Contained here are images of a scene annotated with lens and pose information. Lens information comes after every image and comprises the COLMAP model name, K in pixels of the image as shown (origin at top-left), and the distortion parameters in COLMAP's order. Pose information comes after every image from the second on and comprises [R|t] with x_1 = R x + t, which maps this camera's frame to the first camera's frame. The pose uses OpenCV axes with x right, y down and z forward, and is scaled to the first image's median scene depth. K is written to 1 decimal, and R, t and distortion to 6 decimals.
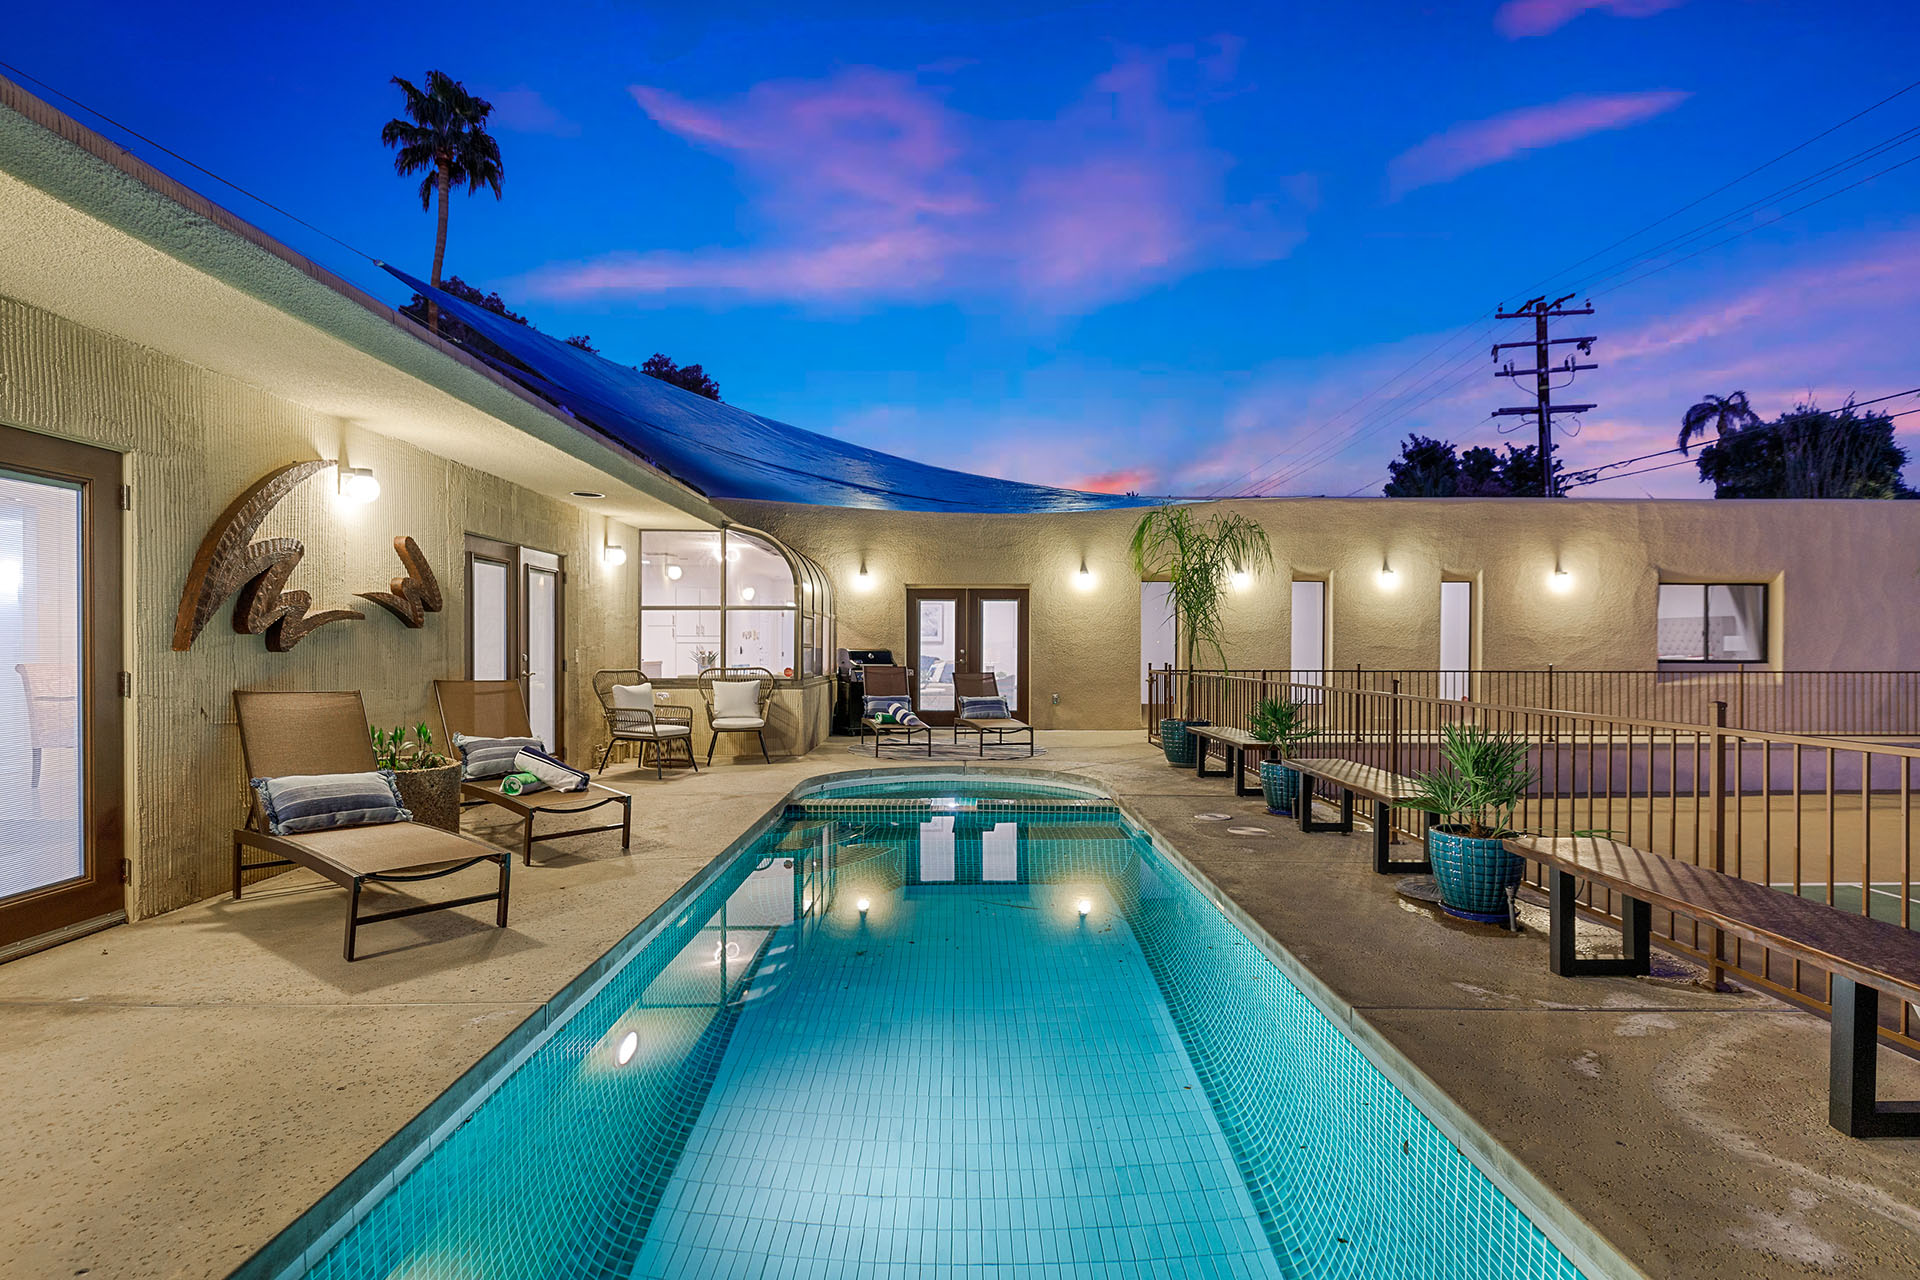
lens RADIAL K [[947.2, 0, 961.5], [0, 947.2, 647.1], [0, 0, 1]] dist [-0.003699, 0.001089]
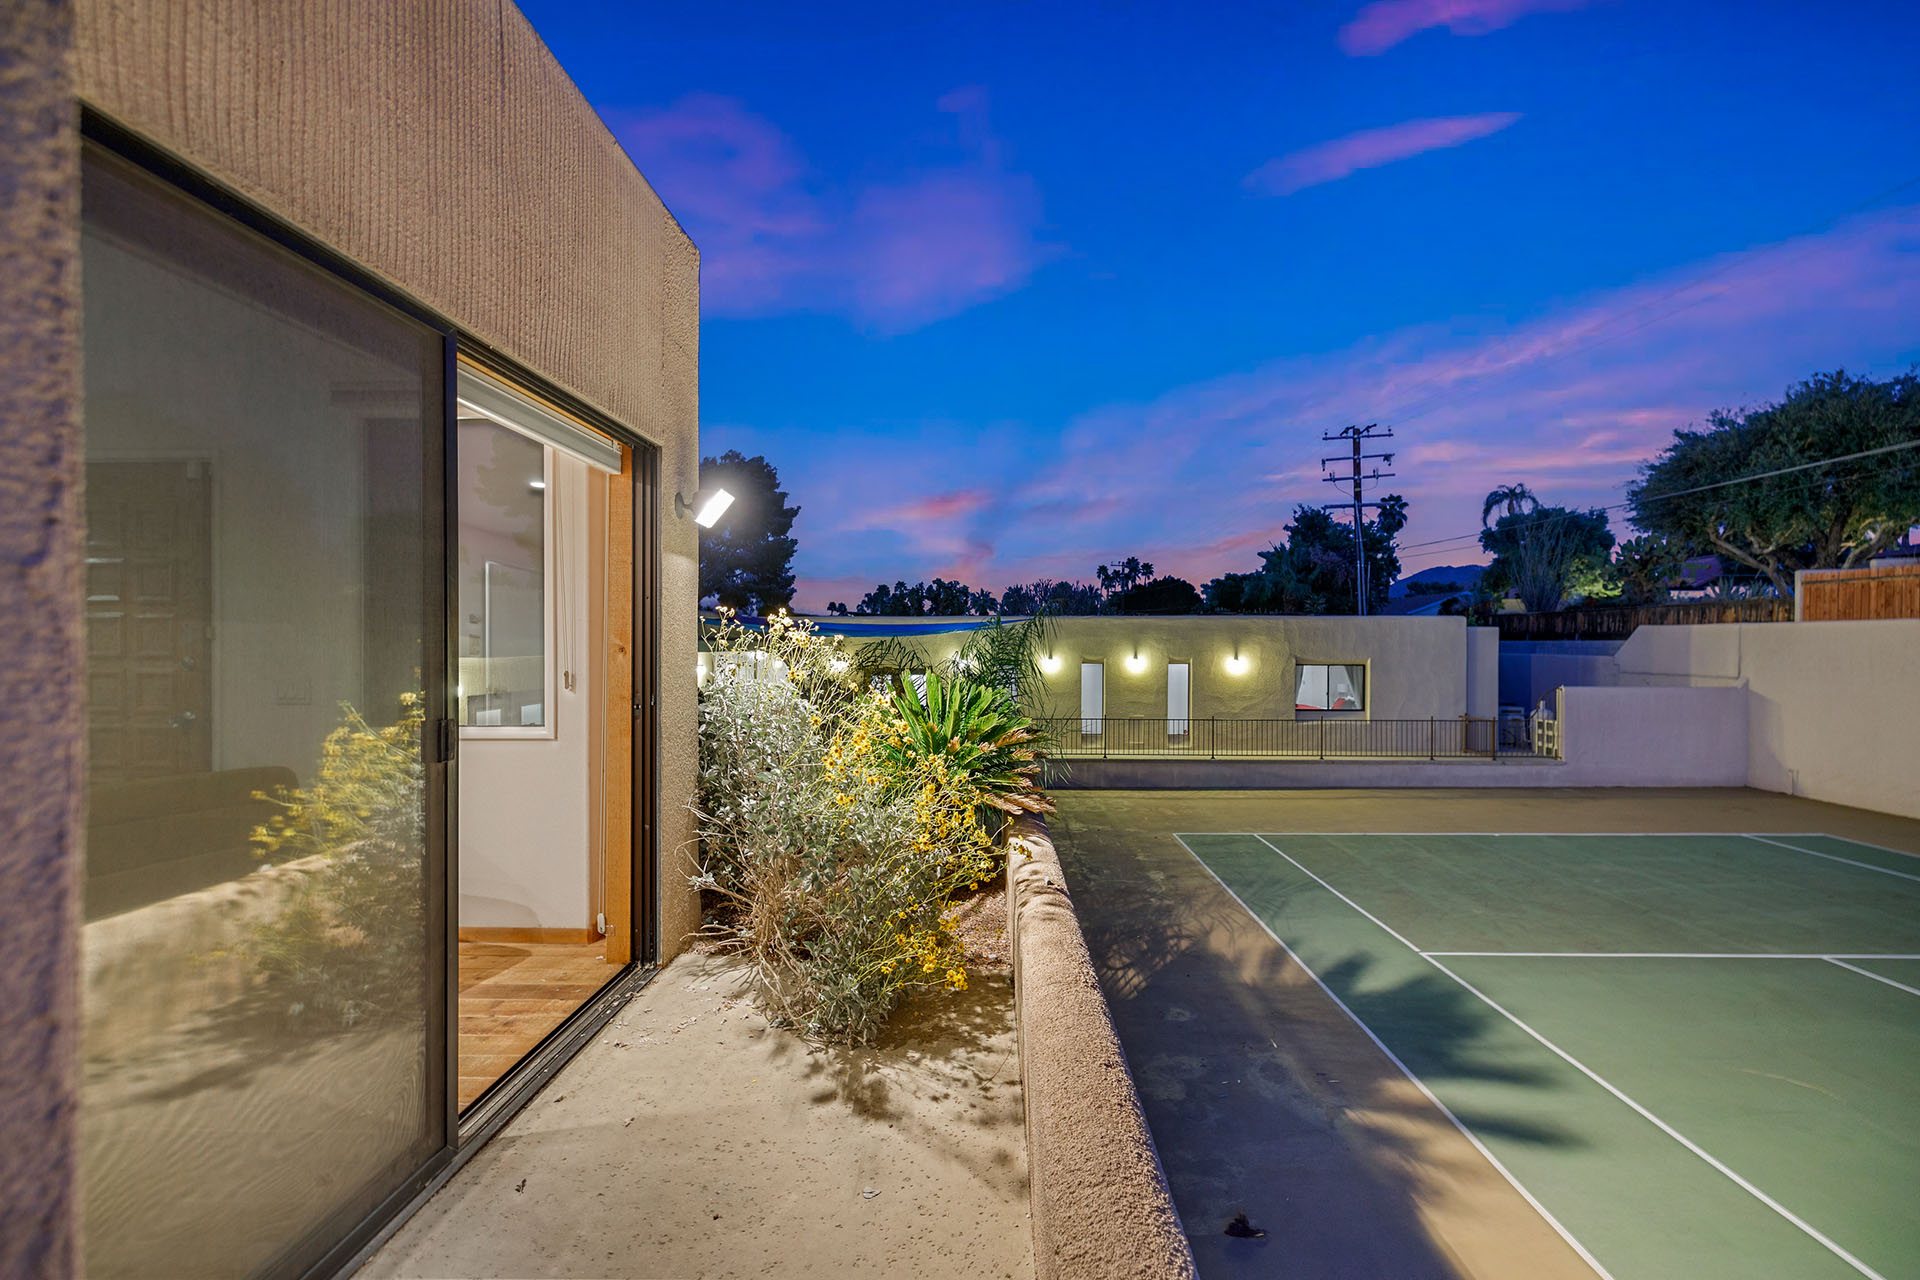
lens RADIAL K [[808.1, 0, 958.4], [0, 808.1, 645.2], [0, 0, 1]] dist [0.000222, 0.000222]
pose [[0.999179, -0.001500, -0.040493, 0.180302], [0.001413, 0.999997, -0.002168, -0.103531], [0.040496, 0.002109, 0.999177, -0.513422]]
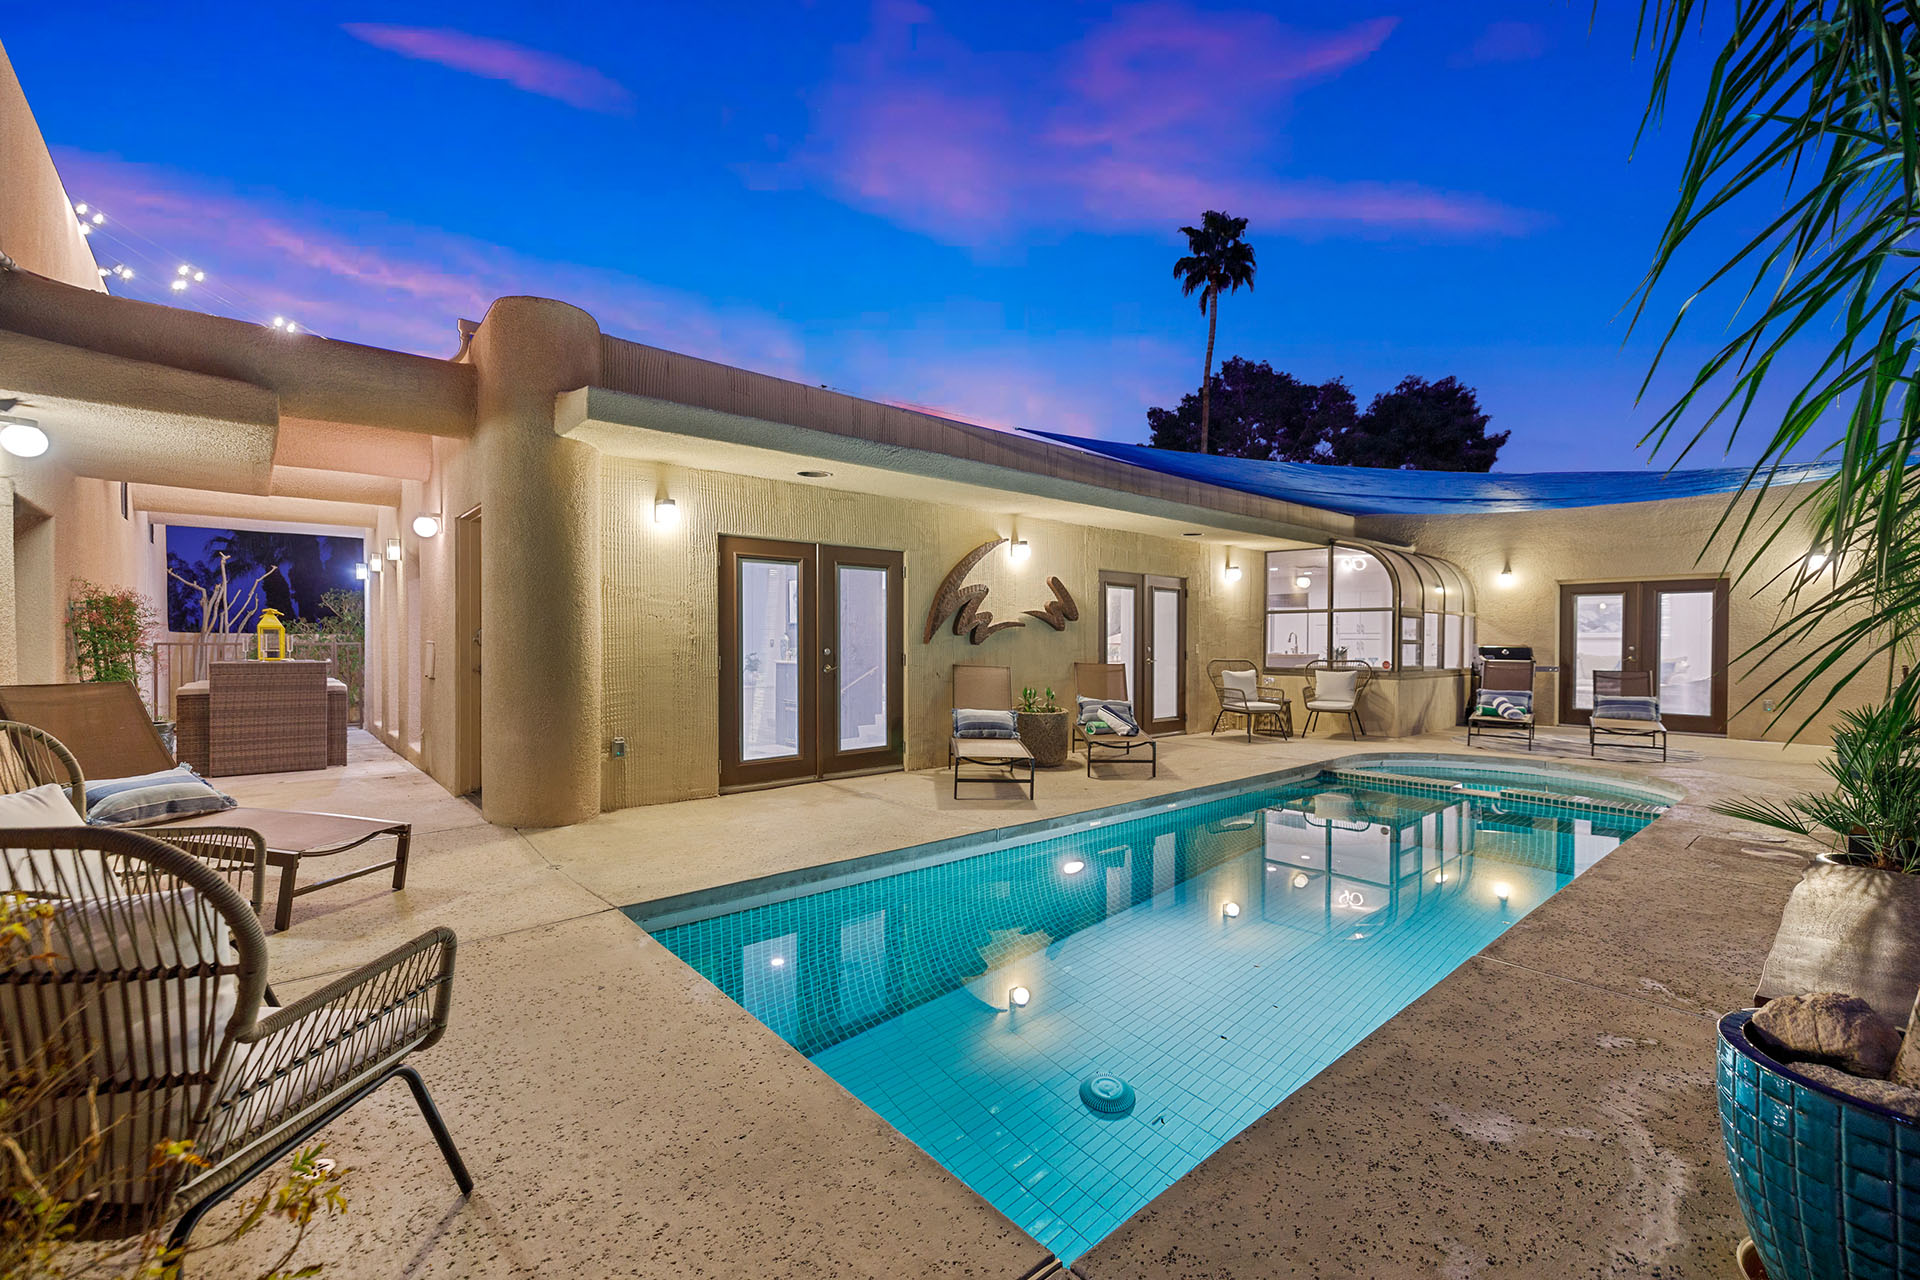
lens RADIAL K [[808.1, 0, 958.4], [0, 808.1, 645.2], [0, 0, 1]] dist [0.000222, 0.000222]
pose [[0.654379, 0.006606, -0.756138, 0.173644], [-0.003417, 0.999977, 0.005779, -0.001139], [0.756159, -0.001198, 0.654386, -0.031295]]
